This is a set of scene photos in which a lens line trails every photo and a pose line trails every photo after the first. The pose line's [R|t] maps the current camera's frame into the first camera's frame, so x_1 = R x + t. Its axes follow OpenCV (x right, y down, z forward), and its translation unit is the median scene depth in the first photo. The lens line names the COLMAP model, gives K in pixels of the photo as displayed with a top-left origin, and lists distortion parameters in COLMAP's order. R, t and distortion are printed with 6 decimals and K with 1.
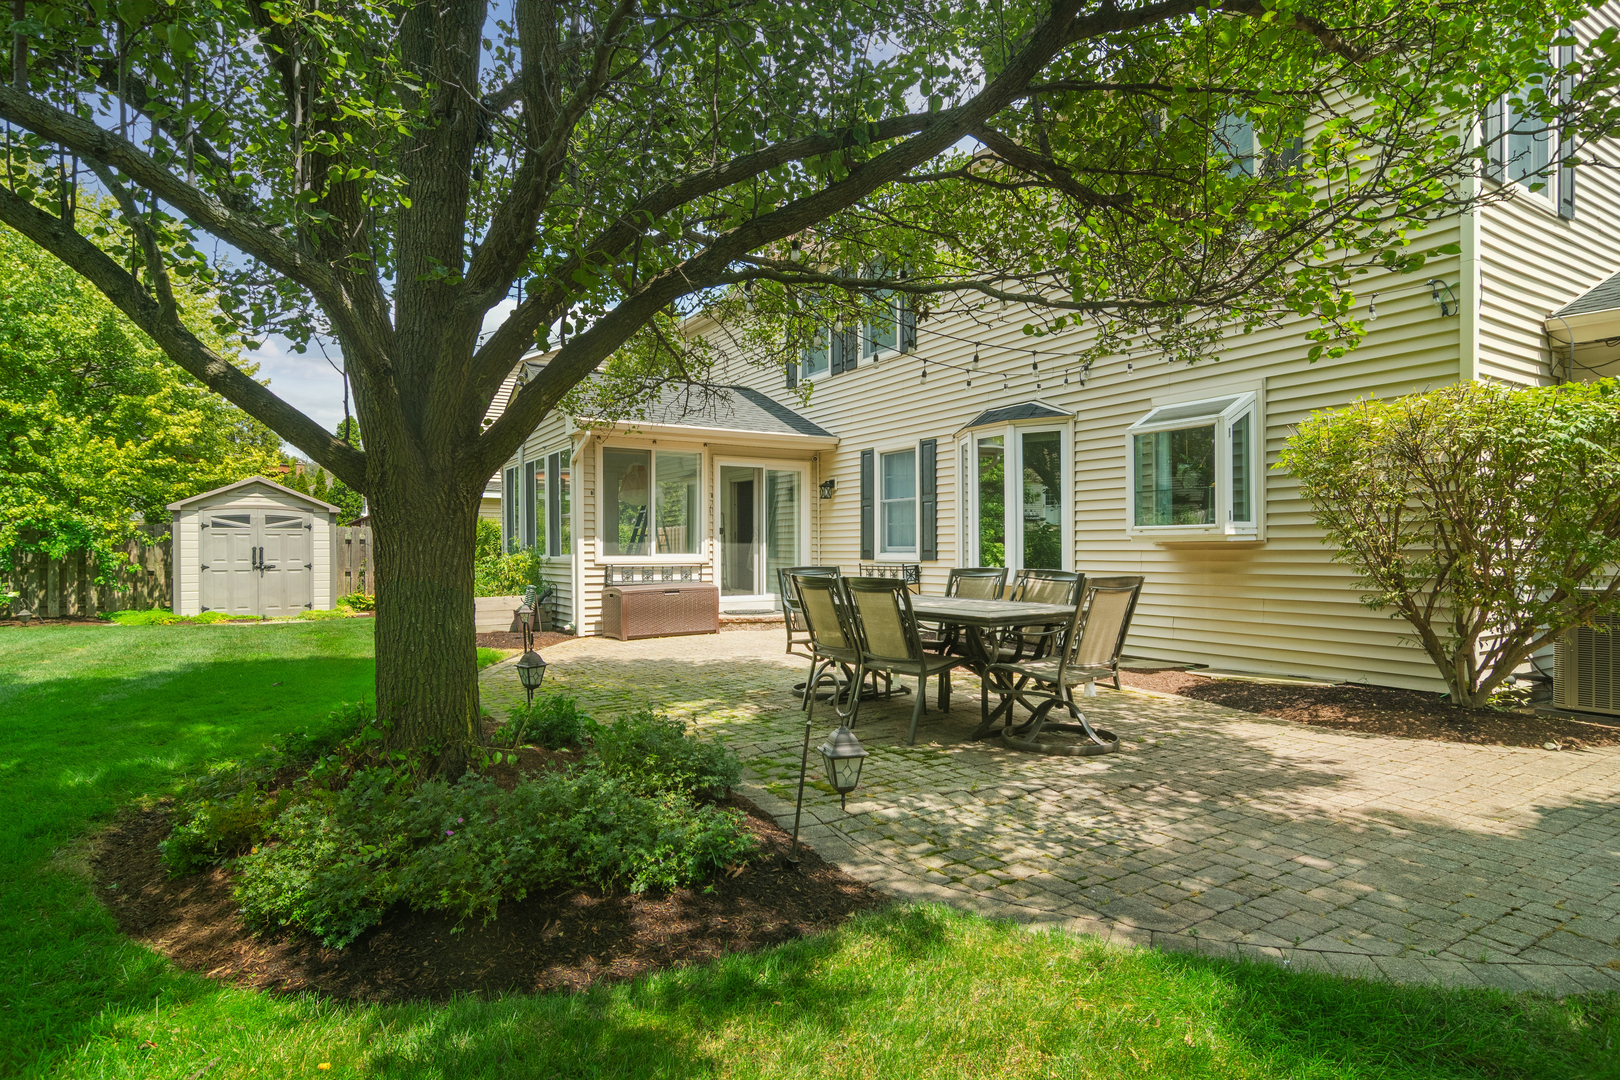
lens RADIAL K [[869.0, 0, 808.9], [0, 869.0, 546.9], [0, 0, 1]] dist [-0.003548, -0.000290]
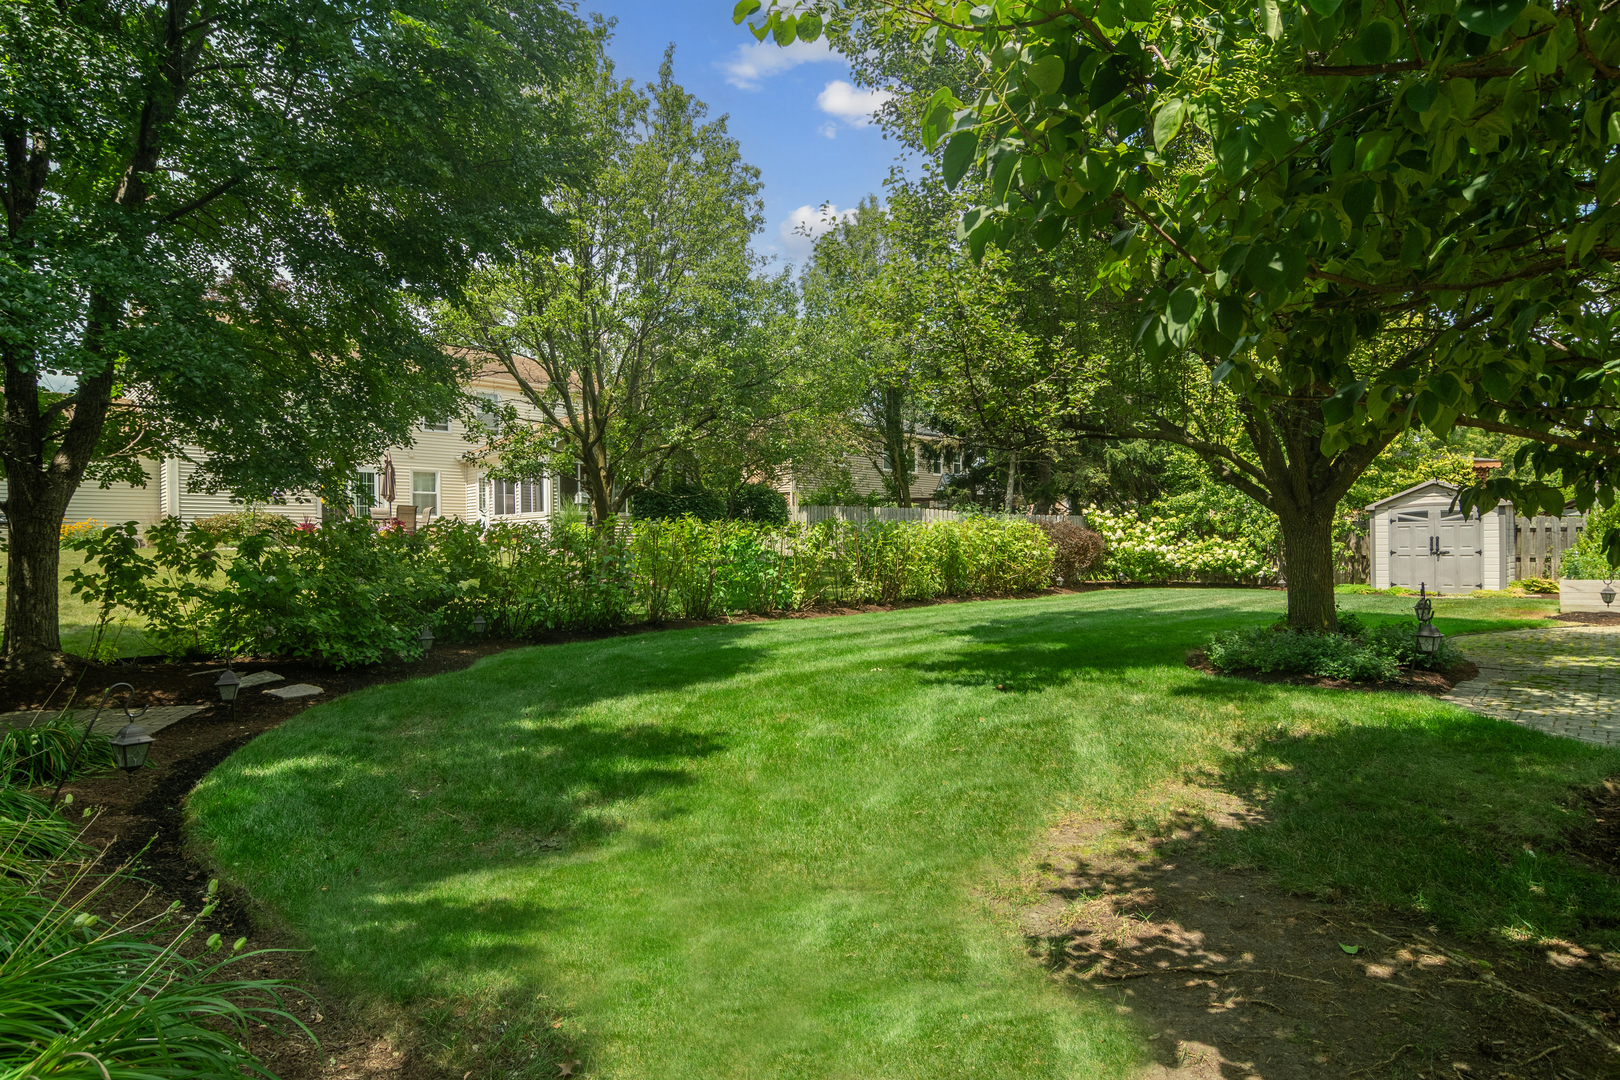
lens RADIAL K [[869.0, 0, 808.9], [0, 869.0, 546.9], [0, 0, 1]] dist [-0.003548, -0.000290]
pose [[0.272362, 0.000278, -0.962195, 0.403803], [0.014597, 0.999884, 0.004421, -0.004515], [0.962084, -0.015250, 0.272326, -0.254037]]
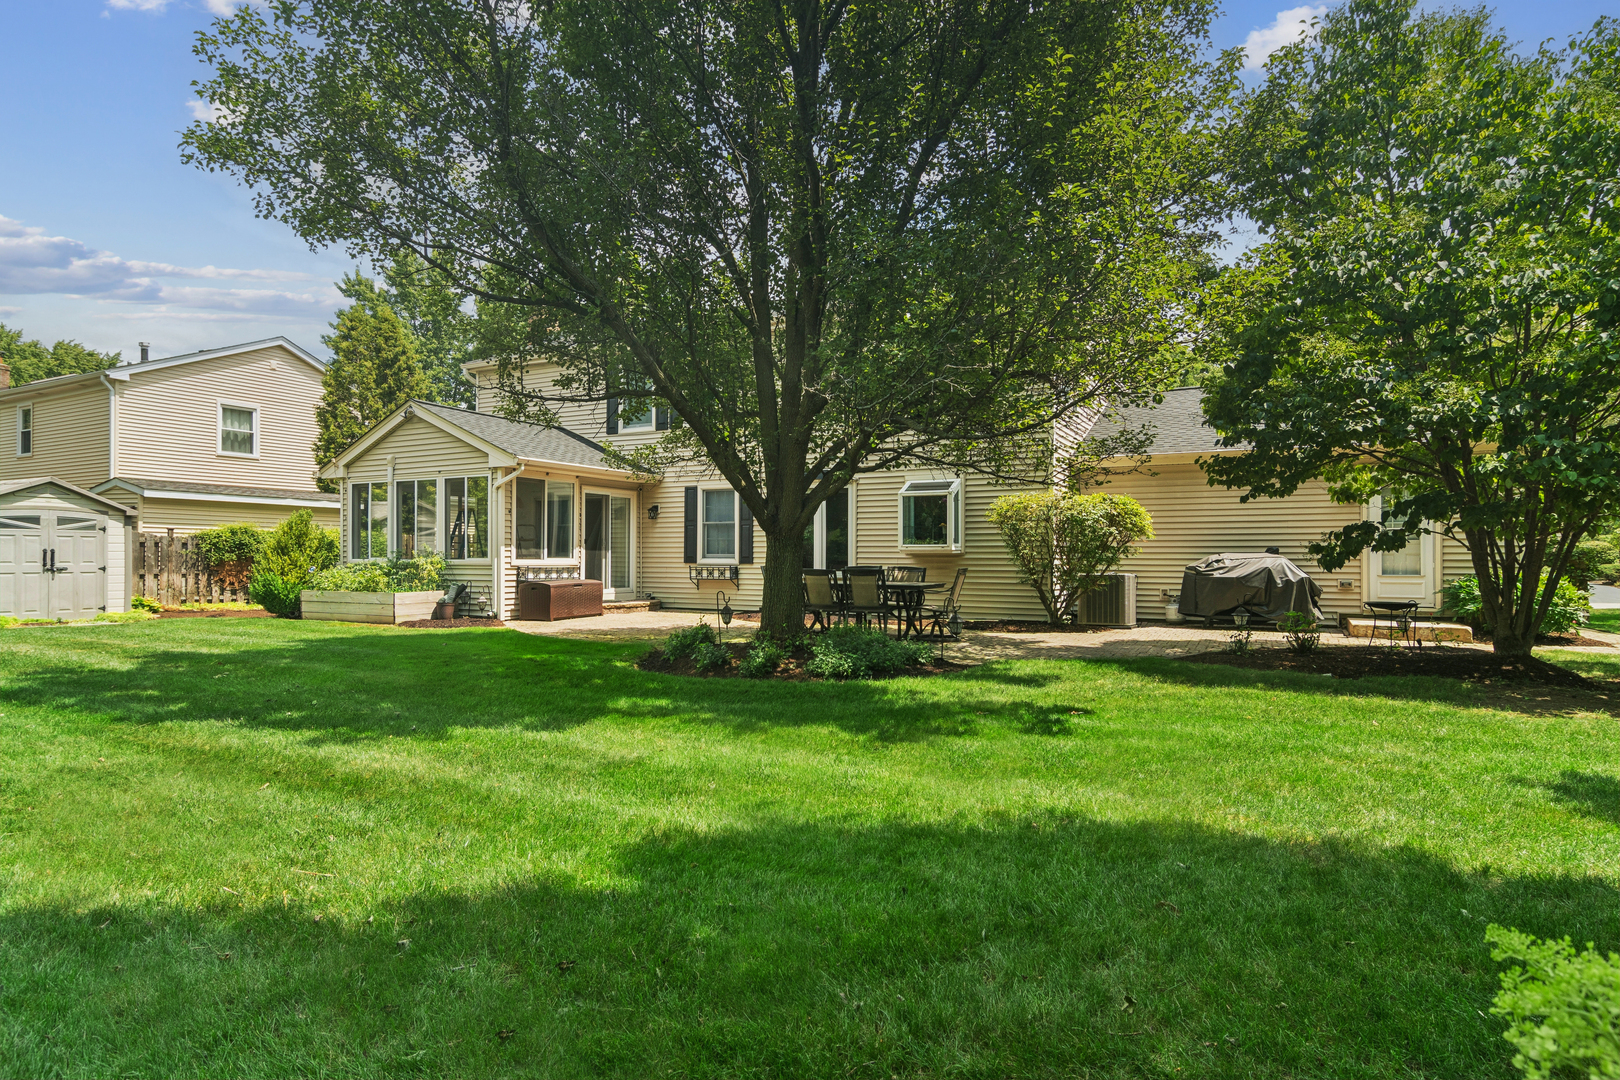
lens RADIAL K [[869.0, 0, 808.9], [0, 869.0, 546.9], [0, 0, 1]] dist [-0.003548, -0.000290]
pose [[0.868816, 0.013040, 0.494963, -0.481737], [-0.008041, 0.999893, -0.012229, 0.003833], [-0.495070, 0.006645, 0.868828, -0.350068]]
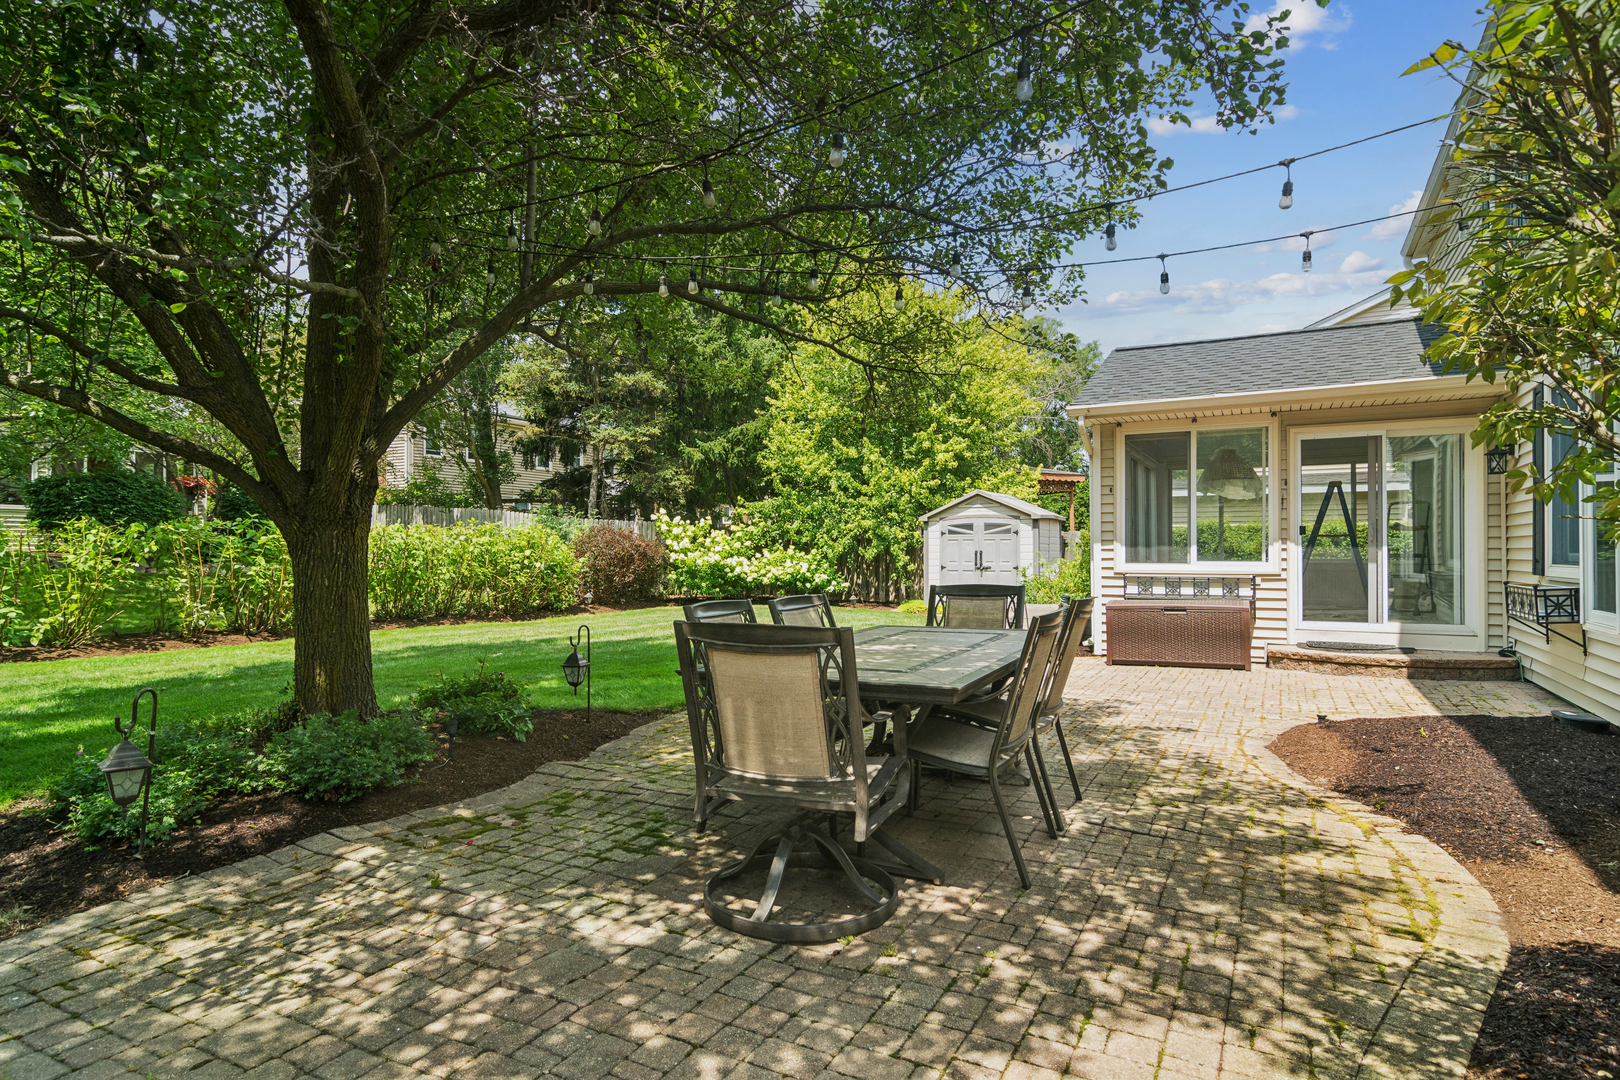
lens RADIAL K [[869.0, 0, 808.9], [0, 869.0, 546.9], [0, 0, 1]] dist [-0.003548, -0.000290]
pose [[0.494223, -0.002475, -0.869332, 0.334463], [0.002451, 0.999996, -0.001454, -0.004844], [0.869332, -0.001413, 0.494227, 0.297661]]
